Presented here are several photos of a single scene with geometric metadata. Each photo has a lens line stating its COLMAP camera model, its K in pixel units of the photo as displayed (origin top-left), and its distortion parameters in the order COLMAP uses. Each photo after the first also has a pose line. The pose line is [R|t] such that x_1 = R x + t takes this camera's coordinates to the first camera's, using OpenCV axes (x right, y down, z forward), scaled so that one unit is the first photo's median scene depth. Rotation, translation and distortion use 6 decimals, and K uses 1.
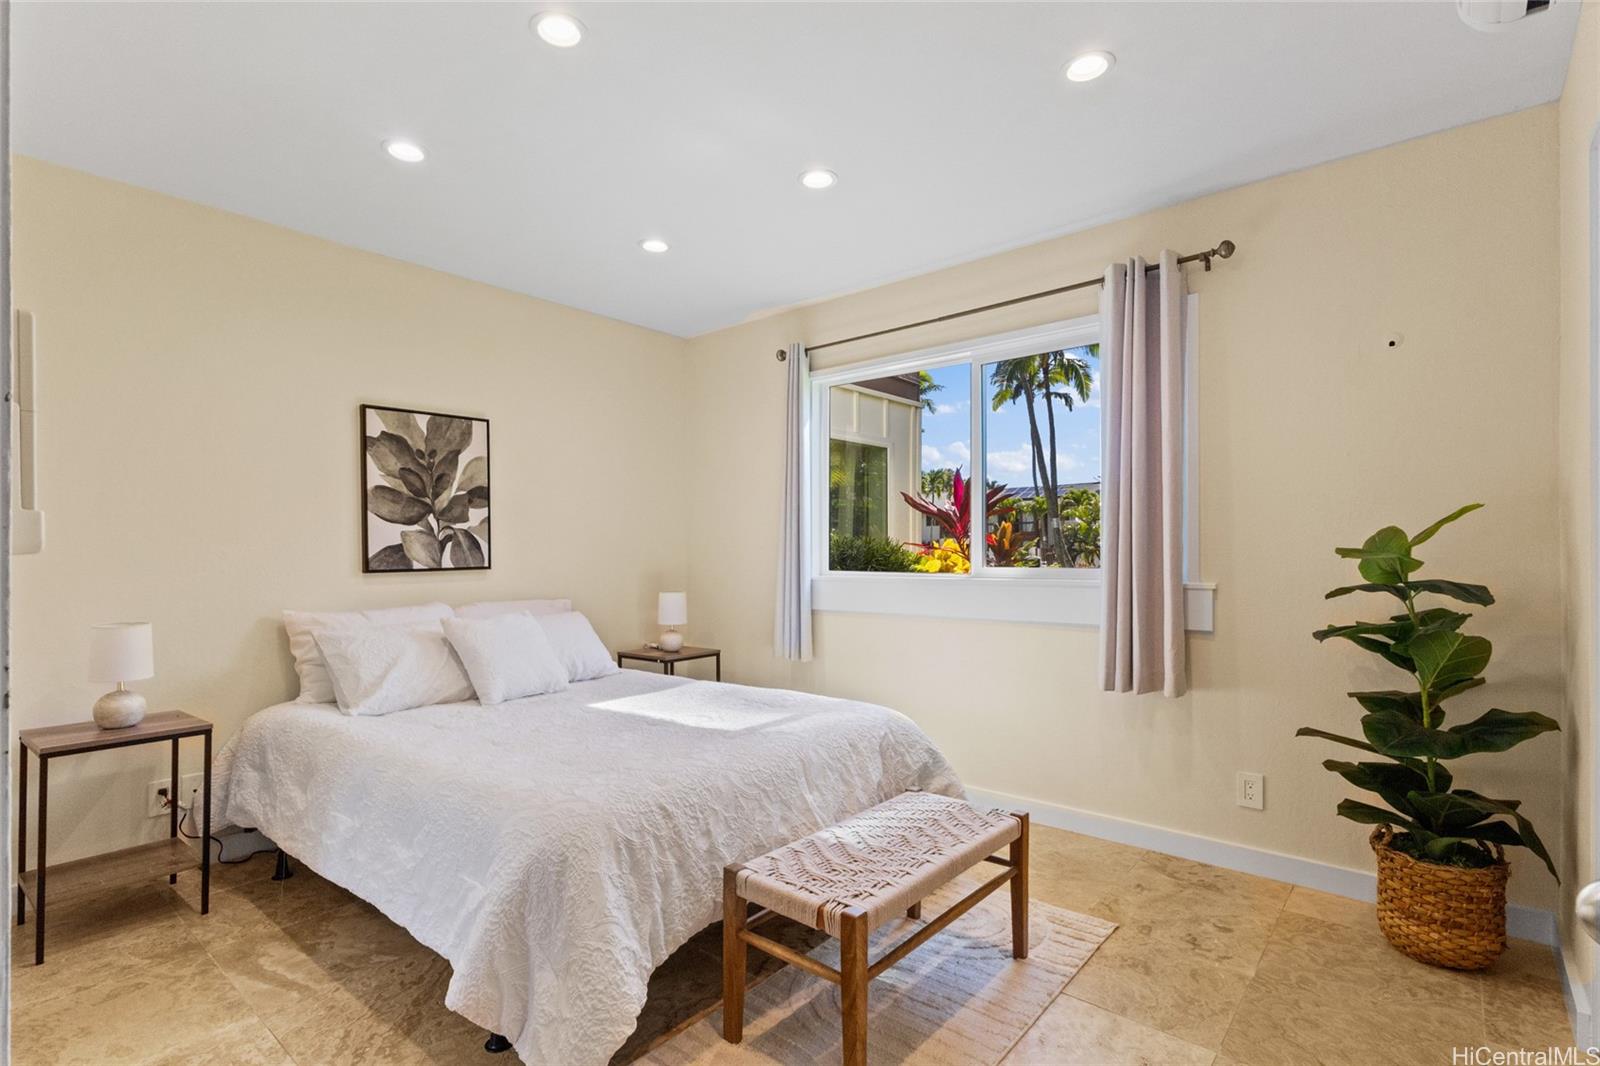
lens RADIAL K [[760.2, 0, 795.2], [0, 760.2, 545.0], [0, 0, 1]] dist [0.003784, 0.001101]
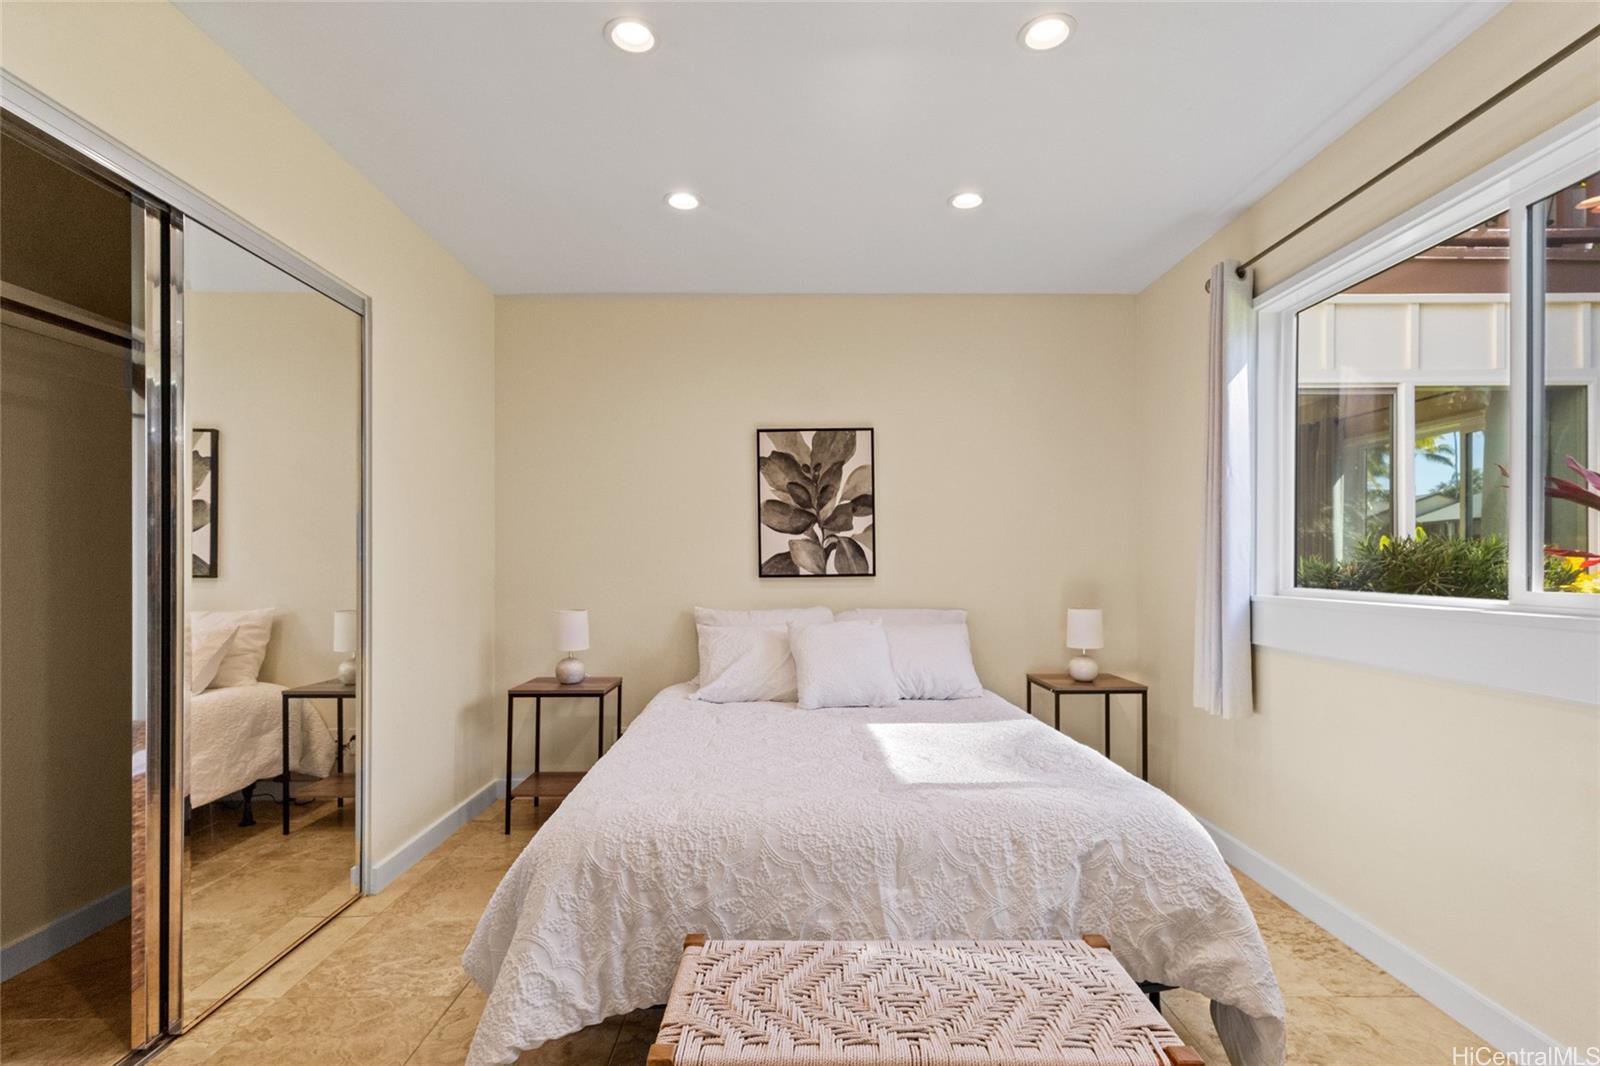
lens RADIAL K [[770.6, 0, 804.0], [0, 770.6, 553.5], [0, 0, 1]] dist [0.003725, 0.000843]
pose [[0.660493, -0.002763, -0.750828, 0.325962], [0.003827, 0.999993, -0.000313, 0.001607], [0.750823, -0.002667, 0.660498, 0.275243]]
